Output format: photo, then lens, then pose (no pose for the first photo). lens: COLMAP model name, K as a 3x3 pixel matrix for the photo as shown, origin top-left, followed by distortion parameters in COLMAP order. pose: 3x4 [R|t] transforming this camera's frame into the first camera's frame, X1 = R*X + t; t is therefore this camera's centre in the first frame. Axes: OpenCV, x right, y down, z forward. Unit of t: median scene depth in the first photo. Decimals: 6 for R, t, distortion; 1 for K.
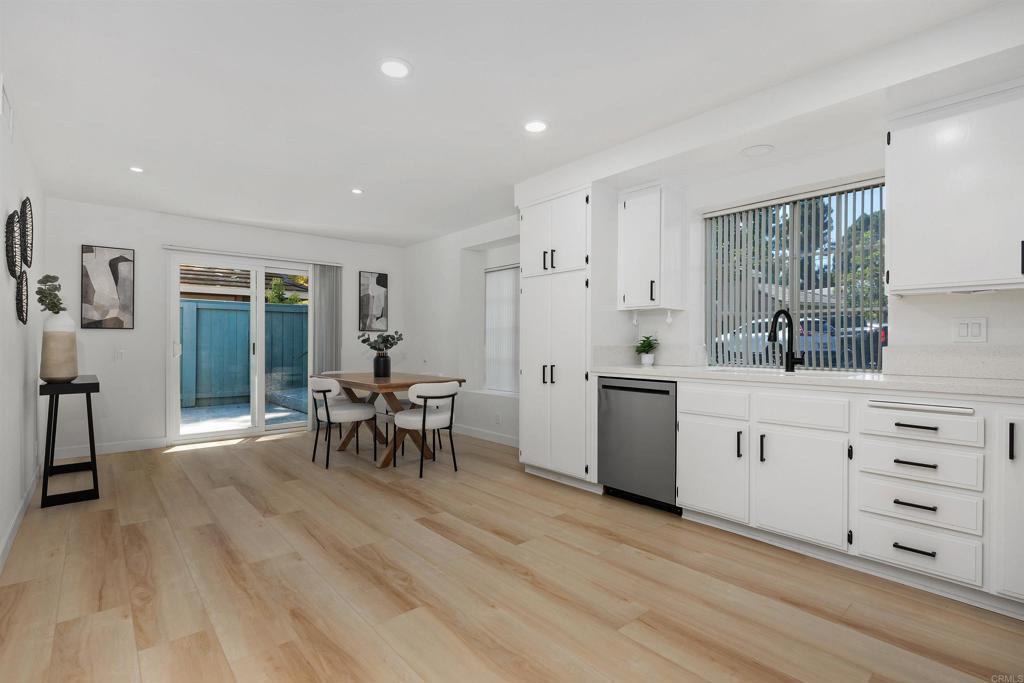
lens RADIAL K [[484.2, 0, 512.4], [0, 484.2, 341.8], [0, 0, 1]] dist [0.000674, 0.000056]
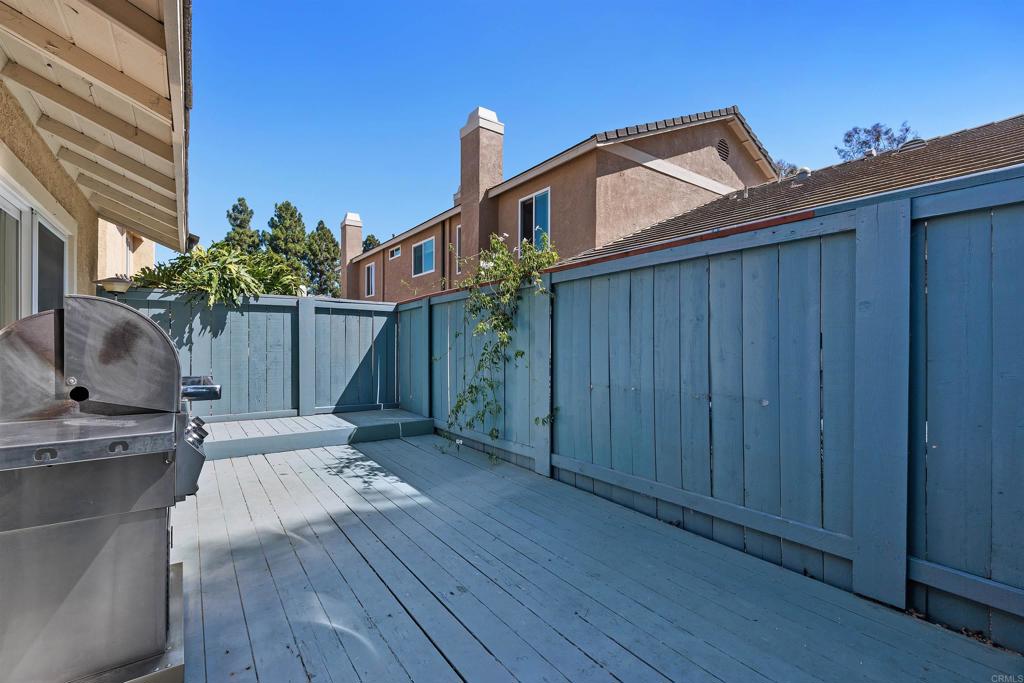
lens RADIAL K [[444.5, 0, 512.6], [0, 444.5, 342.9], [0, 0, 1]] dist [-0.000488, 0.000112]
pose [[-0.088536, -0.006929, -0.996049, -0.403189], [-0.000606, 0.999976, -0.006902, -0.004369], [0.996073, -0.000008, -0.088538, 0.812006]]
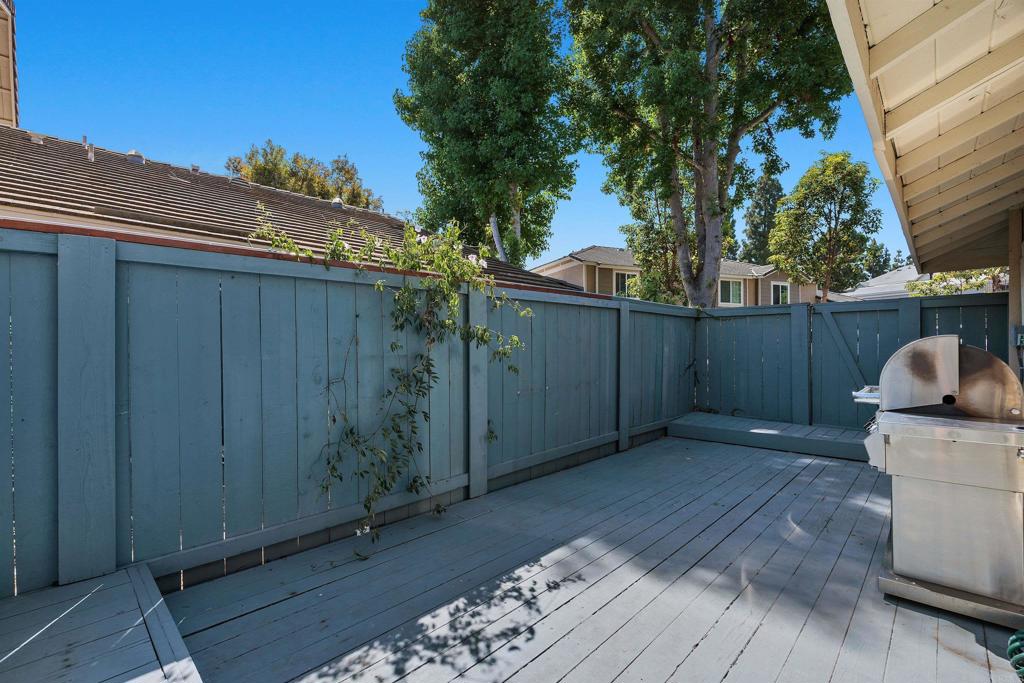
lens RADIAL K [[444.5, 0, 512.5], [0, 444.5, 345.4], [0, 0, 1]] dist [-0.000488, 0.000112]
pose [[0.996601, -0.004528, 0.082261, -0.877873], [0.004561, 0.999990, -0.000219, -0.018141], [-0.082259, 0.000594, 0.996611, 0.356727]]
